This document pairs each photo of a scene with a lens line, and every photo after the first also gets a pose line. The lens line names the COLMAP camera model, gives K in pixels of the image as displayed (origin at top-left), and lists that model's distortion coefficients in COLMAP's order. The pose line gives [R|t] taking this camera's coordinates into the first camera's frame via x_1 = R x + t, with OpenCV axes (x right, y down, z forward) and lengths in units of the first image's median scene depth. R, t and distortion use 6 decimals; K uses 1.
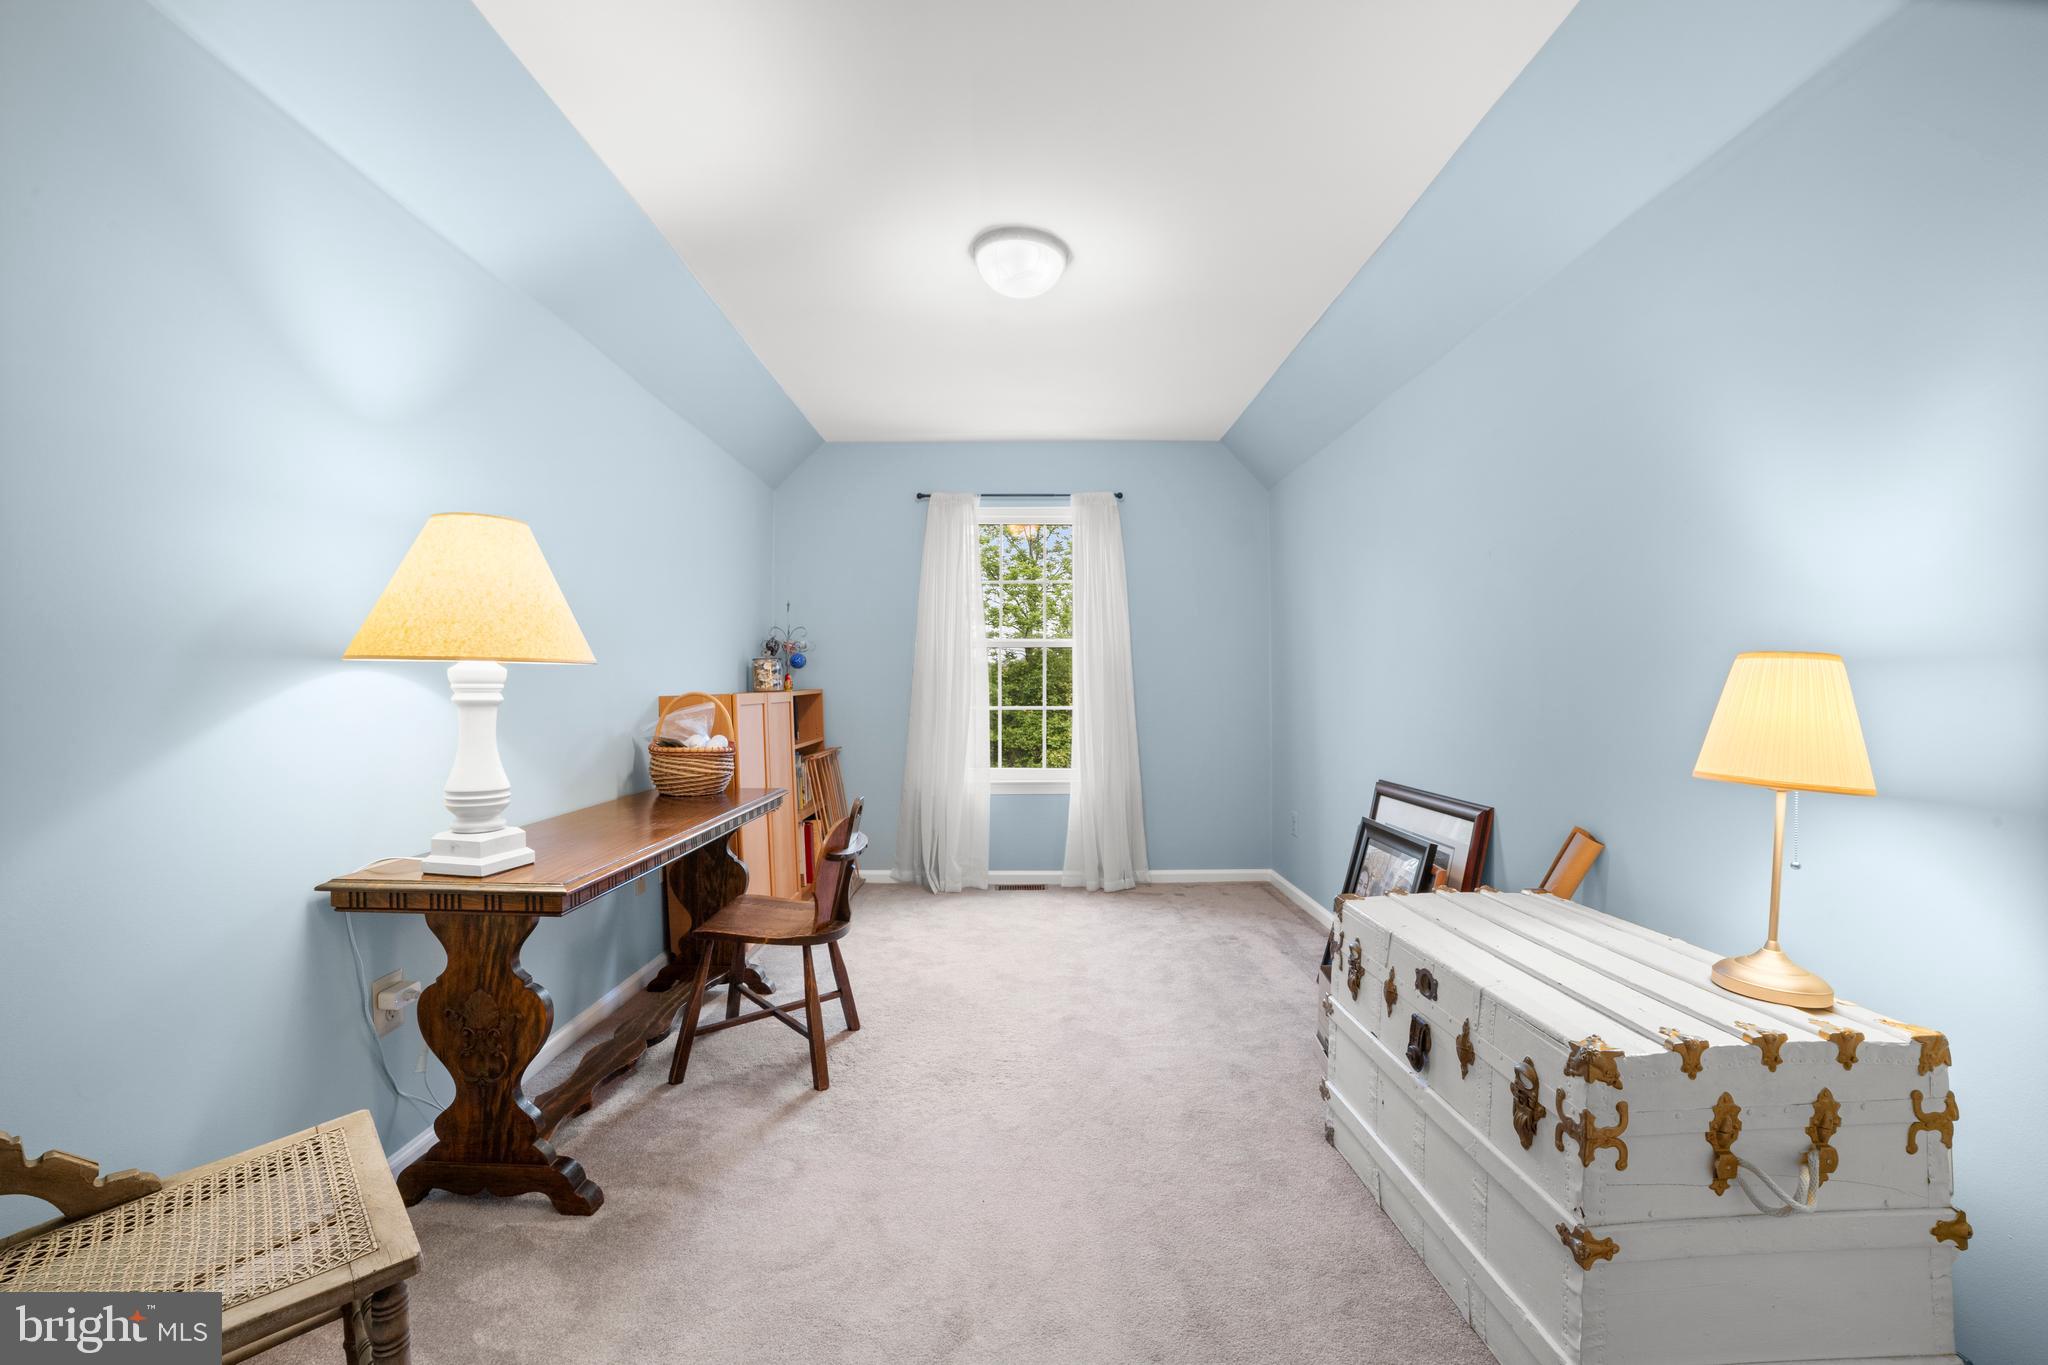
lens RADIAL K [[829.1, 0, 1029.9], [0, 829.1, 691.4], [0, 0, 1]] dist [-0.091510, 0.019742]
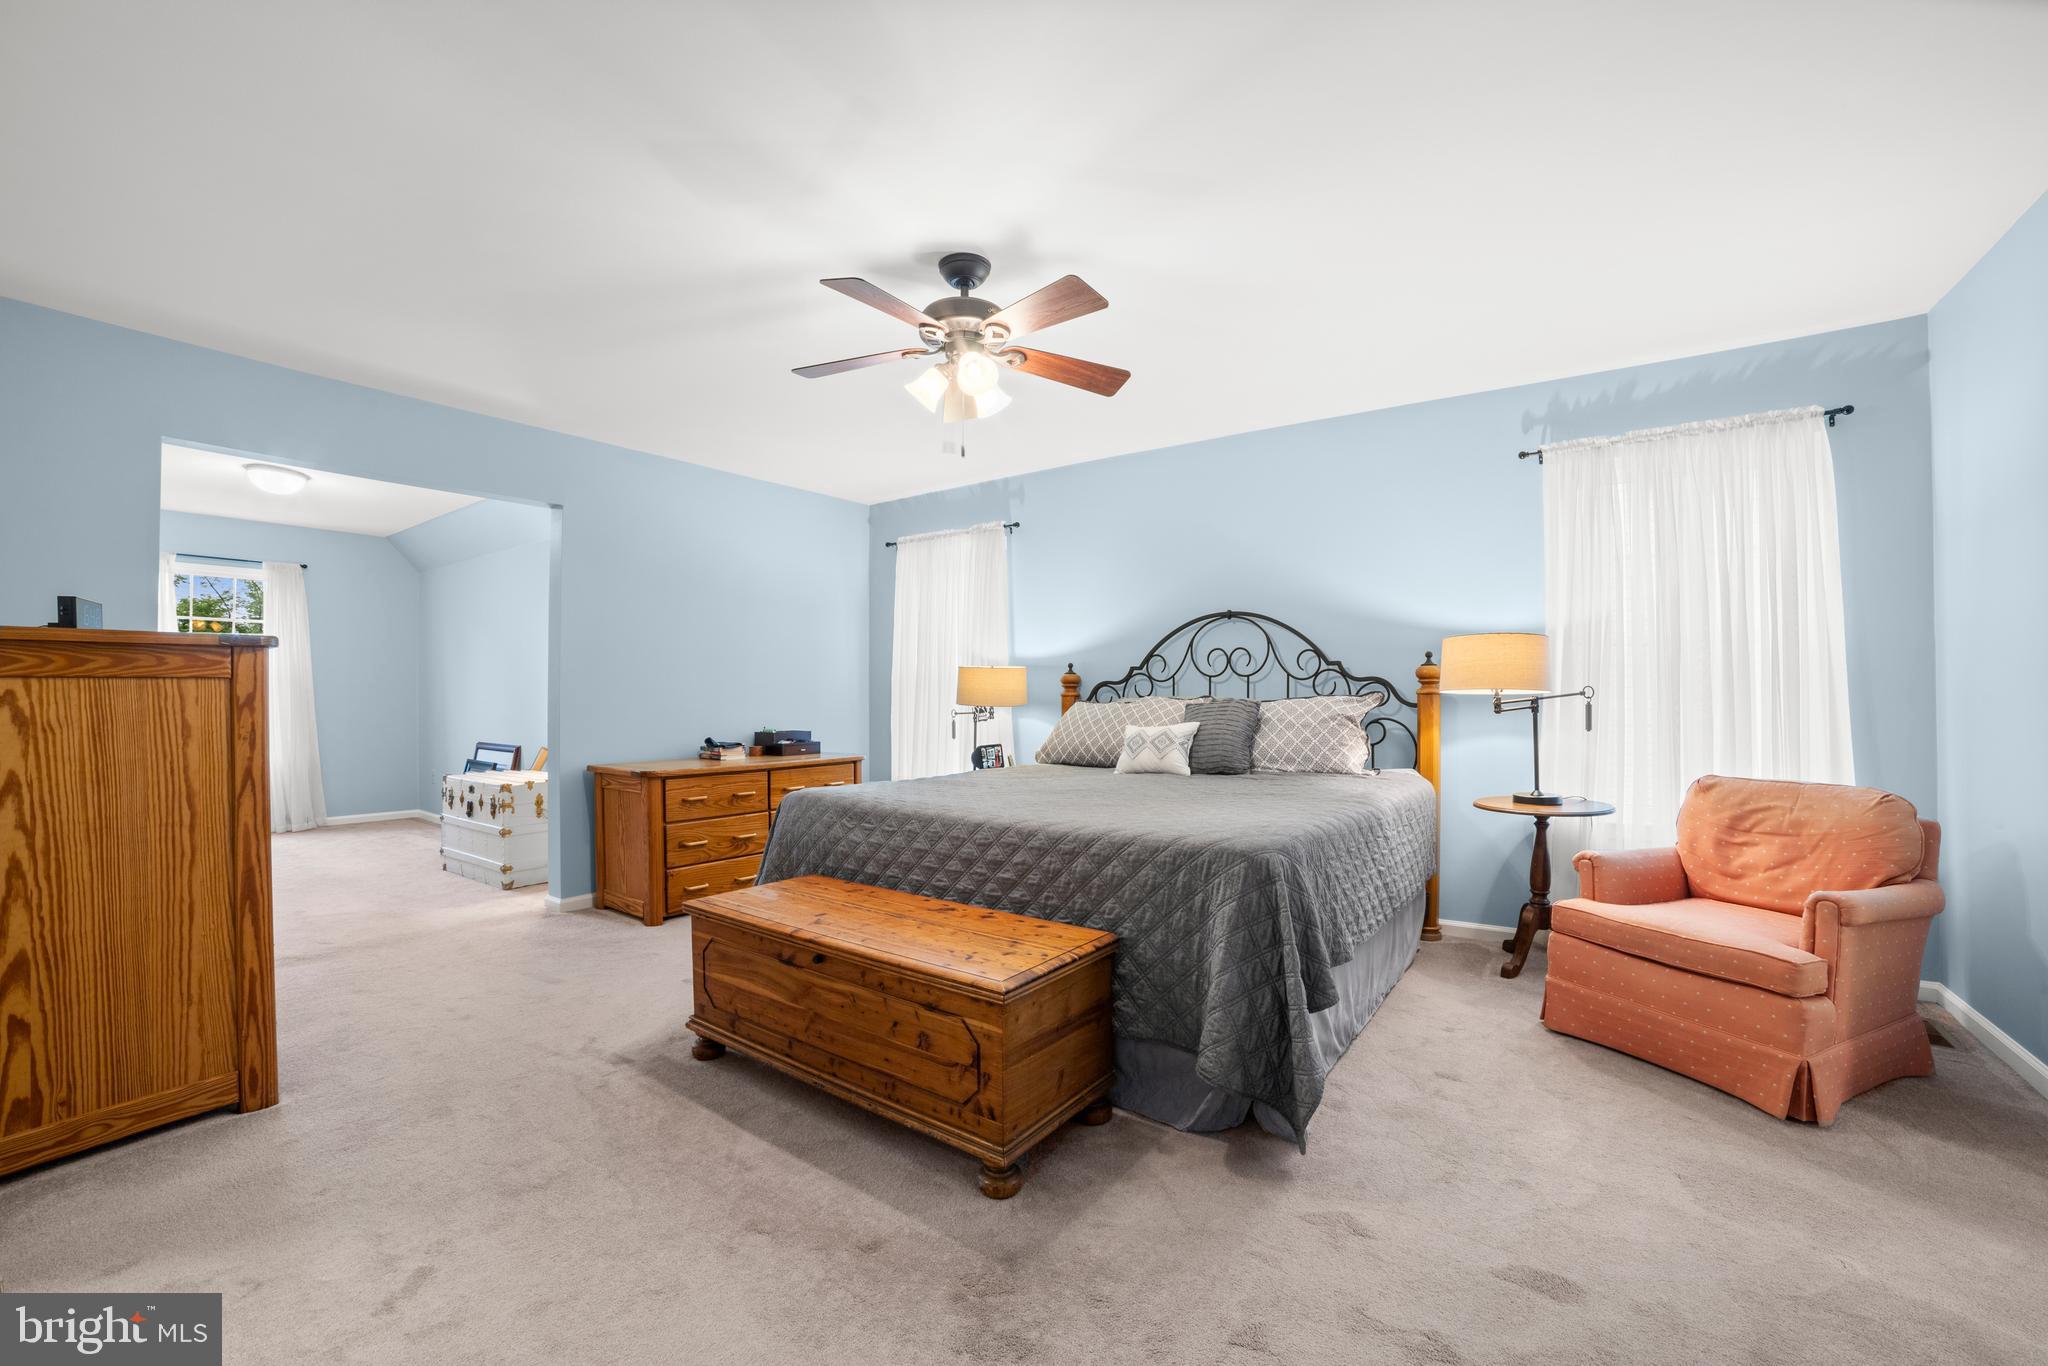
lens RADIAL K [[829.1, 0, 1029.9], [0, 829.1, 691.9], [0, 0, 1]] dist [-0.091510, 0.019742]
pose [[0.587471, 0.001085, 0.809245, -0.683475], [0.001694, 0.999995, -0.002571, -0.013134], [-0.809244, 0.002881, 0.587466, -2.388595]]
